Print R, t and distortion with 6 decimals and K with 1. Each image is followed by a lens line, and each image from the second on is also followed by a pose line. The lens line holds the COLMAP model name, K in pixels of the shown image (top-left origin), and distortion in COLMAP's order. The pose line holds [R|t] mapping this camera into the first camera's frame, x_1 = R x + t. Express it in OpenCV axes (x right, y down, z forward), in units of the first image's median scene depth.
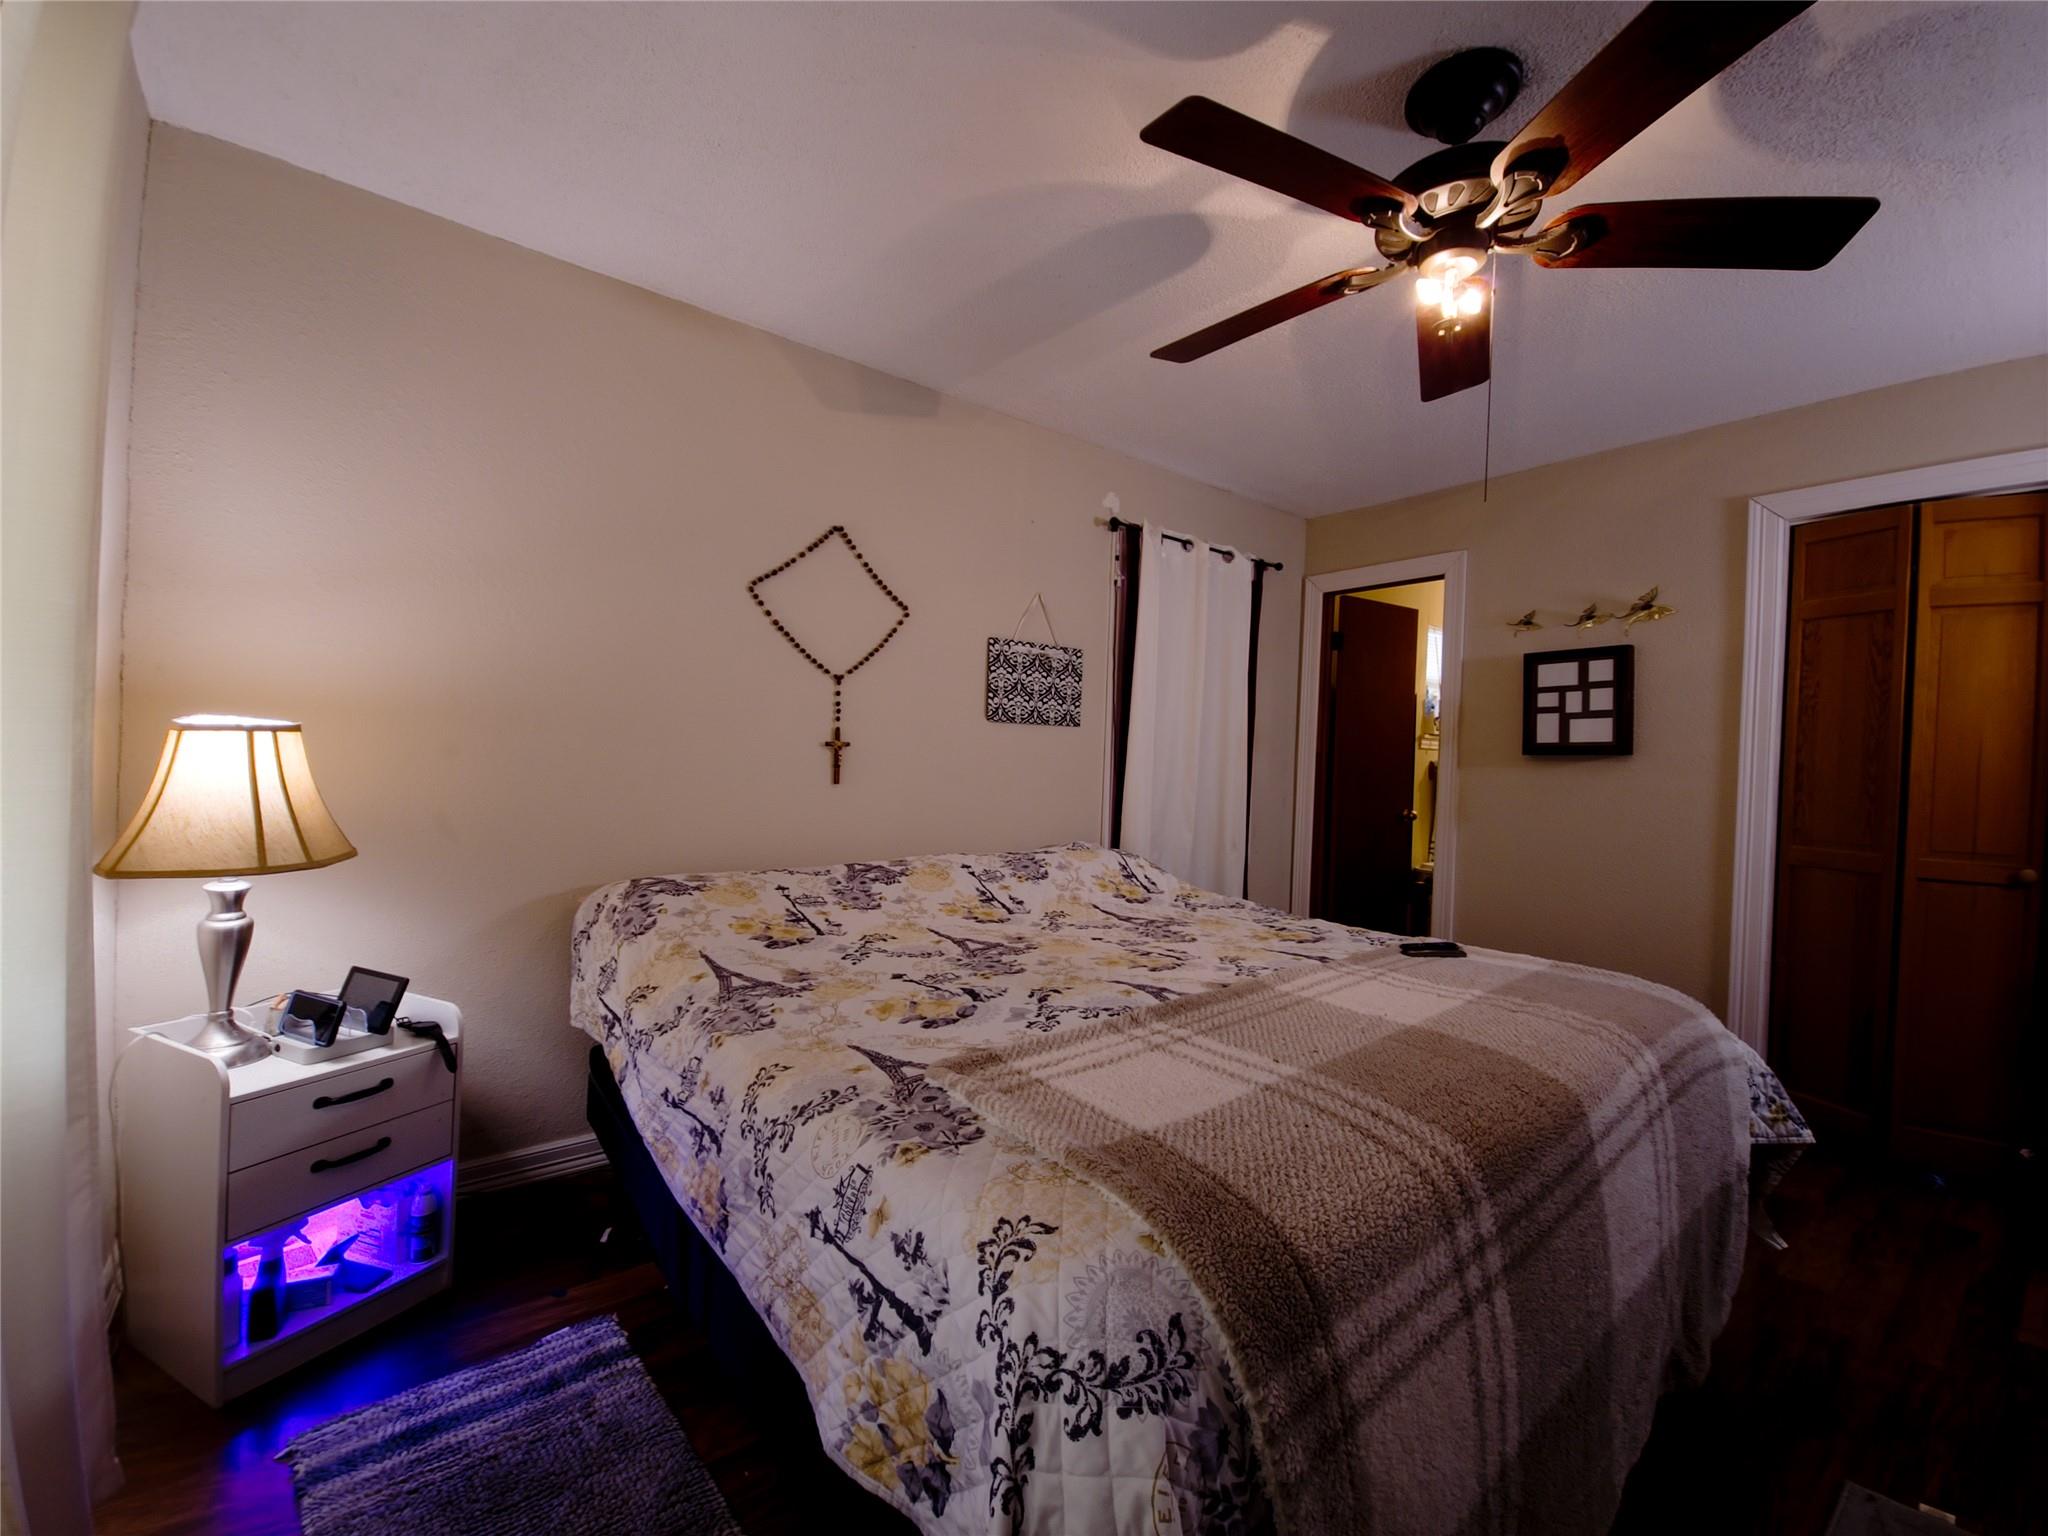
lens RADIAL K [[832.8, 0, 1027.9], [0, 832.8, 766.8], [0, 0, 1]] dist [0.009781, -0.005200]
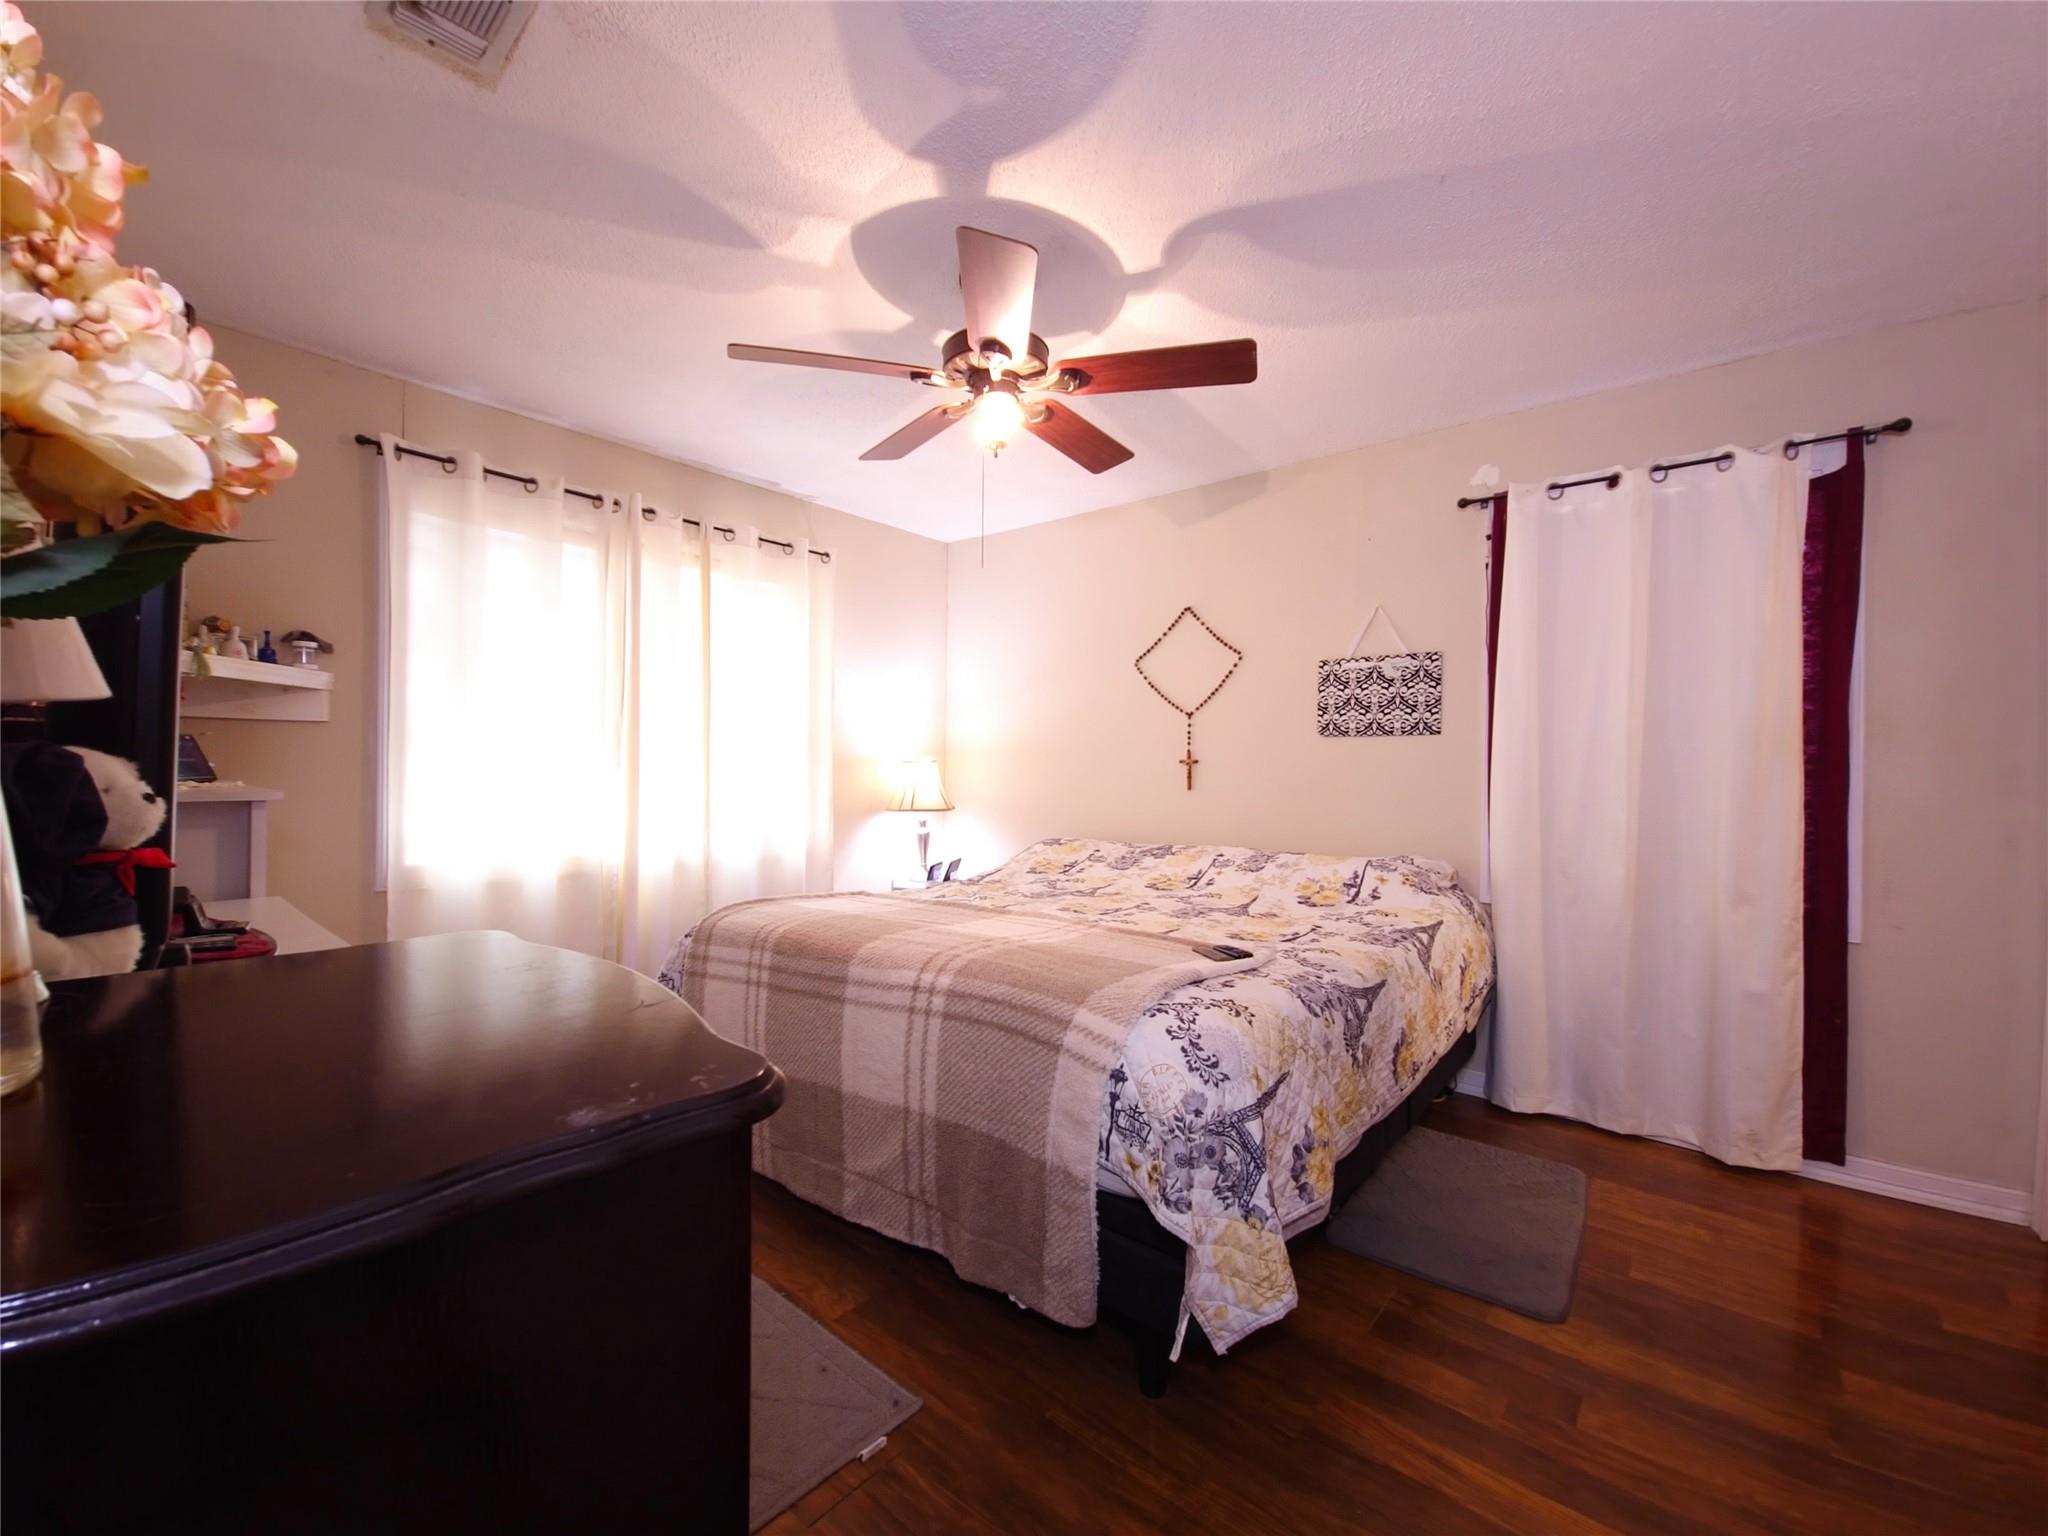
lens RADIAL K [[832.8, 0, 1027.9], [0, 832.8, 766.8], [0, 0, 1]] dist [0.009781, -0.005200]
pose [[0.207473, -0.027000, -0.977868, 1.026895], [-0.015847, 0.999395, -0.030957, 0.027676], [0.978112, 0.021919, 0.206919, 0.425176]]
